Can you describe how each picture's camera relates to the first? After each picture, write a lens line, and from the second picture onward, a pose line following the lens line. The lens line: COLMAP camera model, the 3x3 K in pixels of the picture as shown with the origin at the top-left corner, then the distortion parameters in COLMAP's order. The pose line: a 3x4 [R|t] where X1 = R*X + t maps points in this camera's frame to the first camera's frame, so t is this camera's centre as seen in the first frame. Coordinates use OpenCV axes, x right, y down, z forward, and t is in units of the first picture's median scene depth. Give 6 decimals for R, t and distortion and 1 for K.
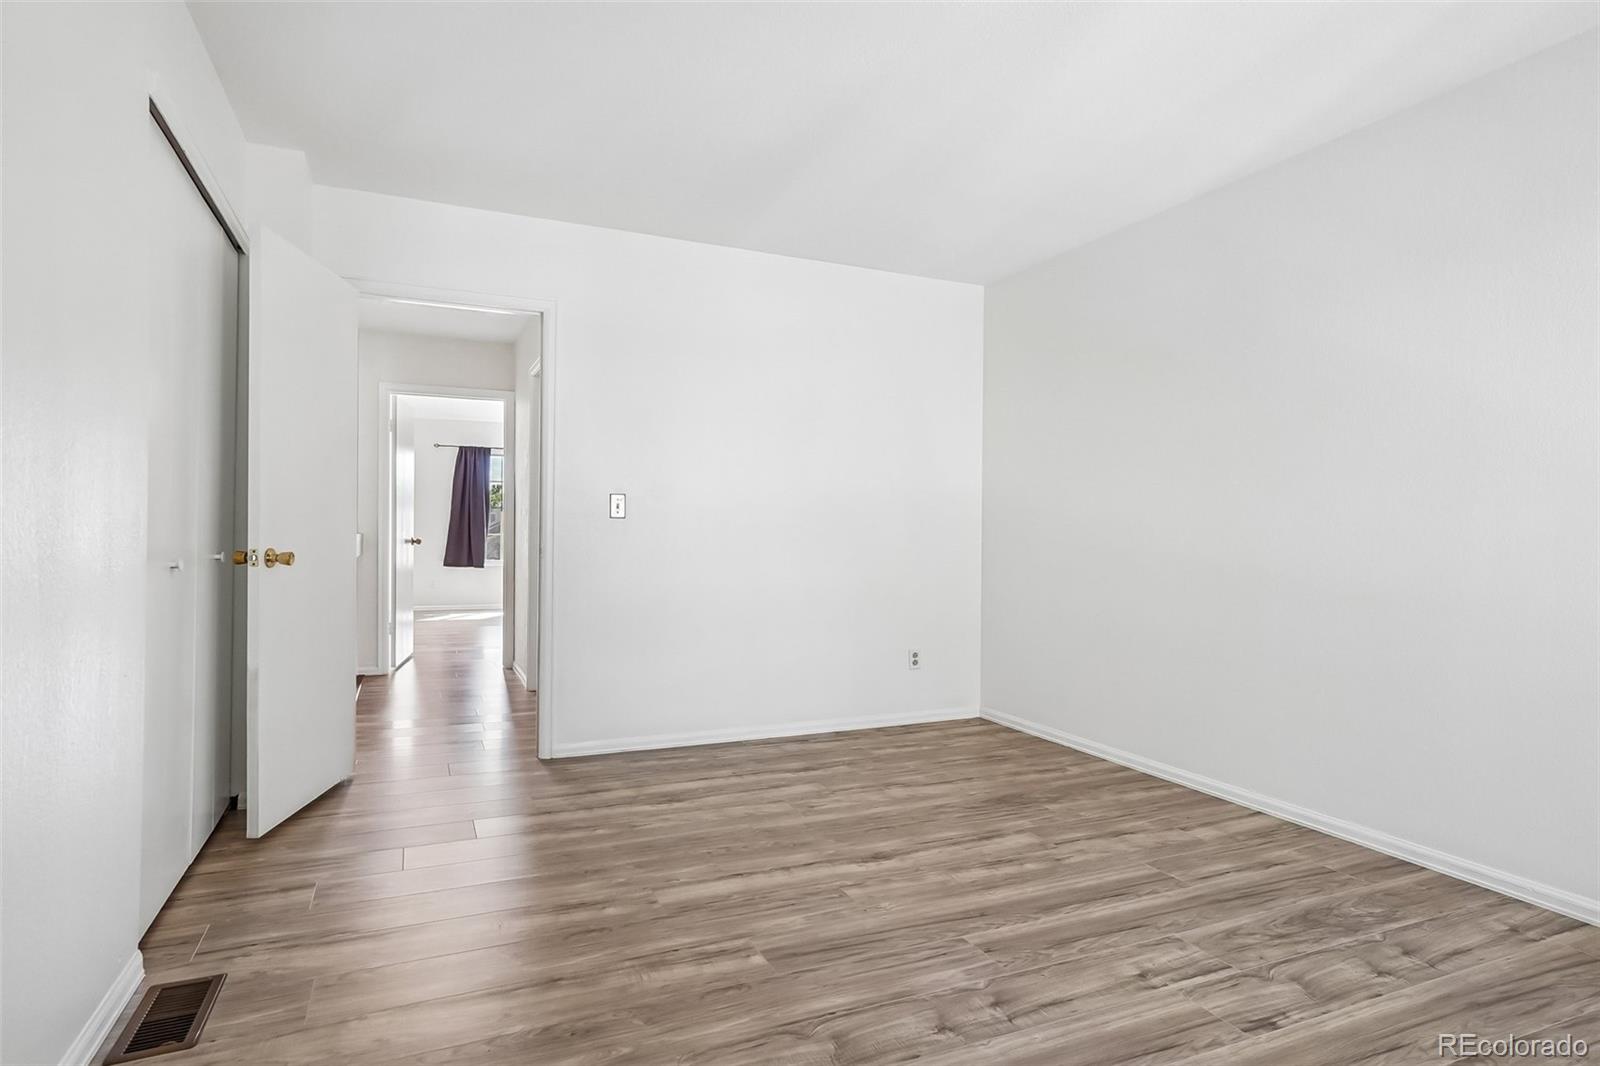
lens RADIAL K [[890.5, 0, 802.6], [0, 890.5, 535.4], [0, 0, 1]] dist [0.018367, 0.004614]
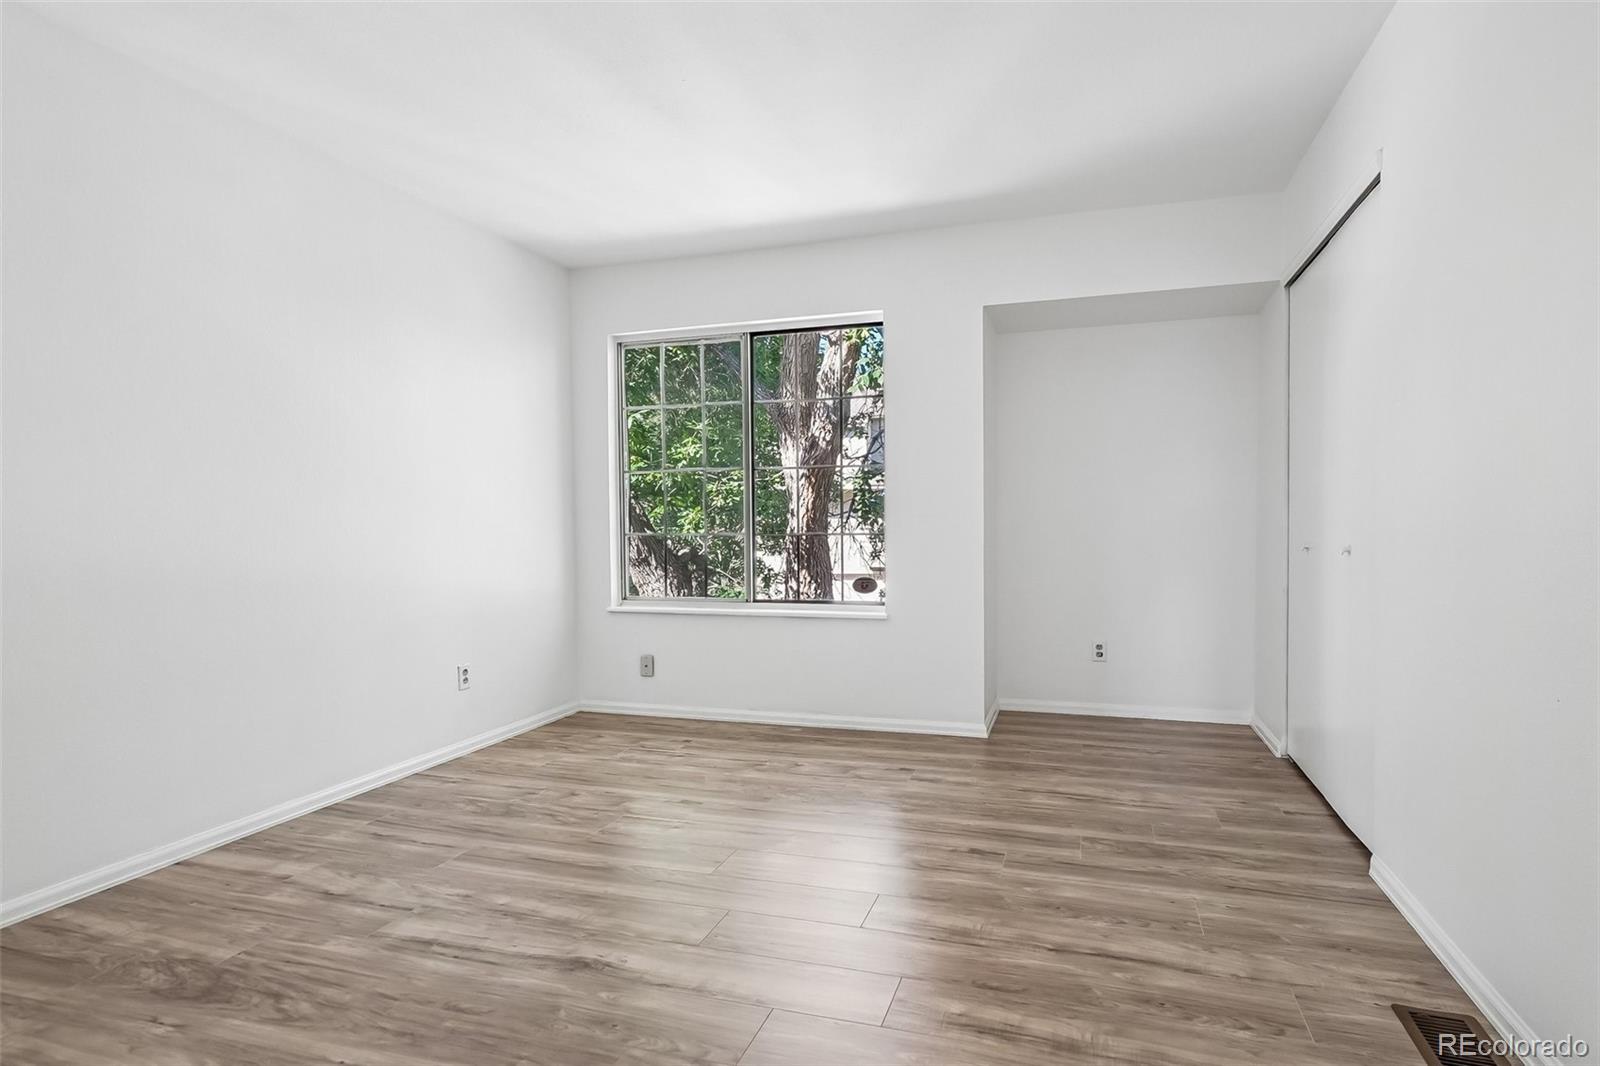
lens RADIAL K [[890.5, 0, 803.3], [0, 890.5, 523.5], [0, 0, 1]] dist [0.018367, 0.004614]
pose [[-0.747384, -0.004444, 0.664378, -0.555728], [0.001456, 0.999964, 0.008326, -0.010827], [-0.664391, 0.007190, -0.747351, 1.463279]]
